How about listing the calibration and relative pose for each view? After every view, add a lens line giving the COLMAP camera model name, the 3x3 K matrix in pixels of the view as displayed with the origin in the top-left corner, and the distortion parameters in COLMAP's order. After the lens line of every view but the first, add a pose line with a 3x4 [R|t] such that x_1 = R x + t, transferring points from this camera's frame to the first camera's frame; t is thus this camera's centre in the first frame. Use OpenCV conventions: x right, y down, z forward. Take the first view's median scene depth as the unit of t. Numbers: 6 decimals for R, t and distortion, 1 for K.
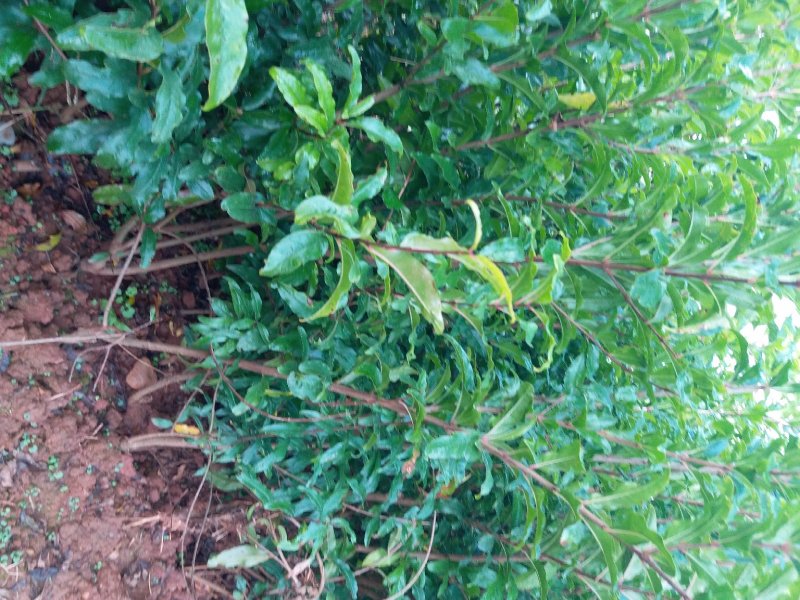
lens RADIAL K [[690.8, 0, 400.0], [0, 690.8, 300.0], [0, 0, 1]] dist [0.091661, -0.256723]
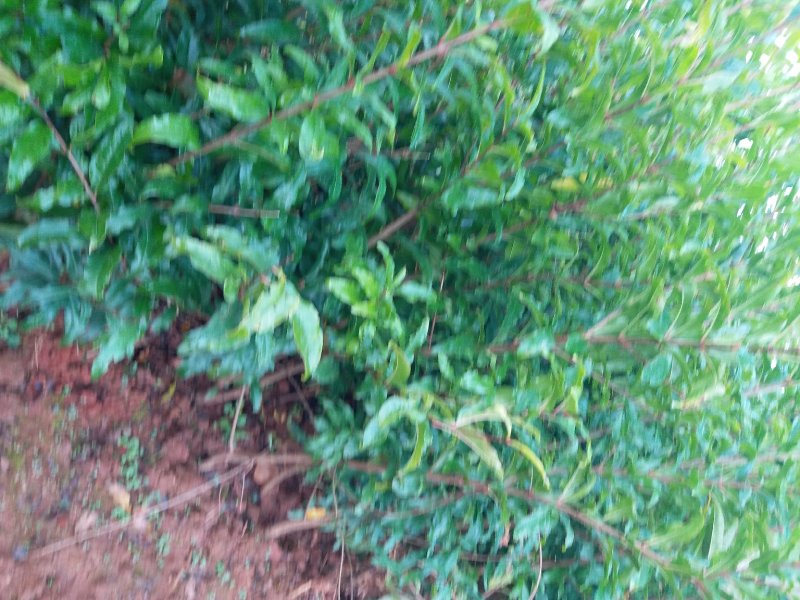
lens RADIAL K [[690.8, 0, 400.0], [0, 690.8, 300.0], [0, 0, 1]] dist [0.091661, -0.256723]
pose [[0.964523, -0.246991, -0.093225, 0.035922], [0.250041, 0.967976, 0.022412, -0.166966], [0.084705, -0.044927, 0.995393, -0.166529]]
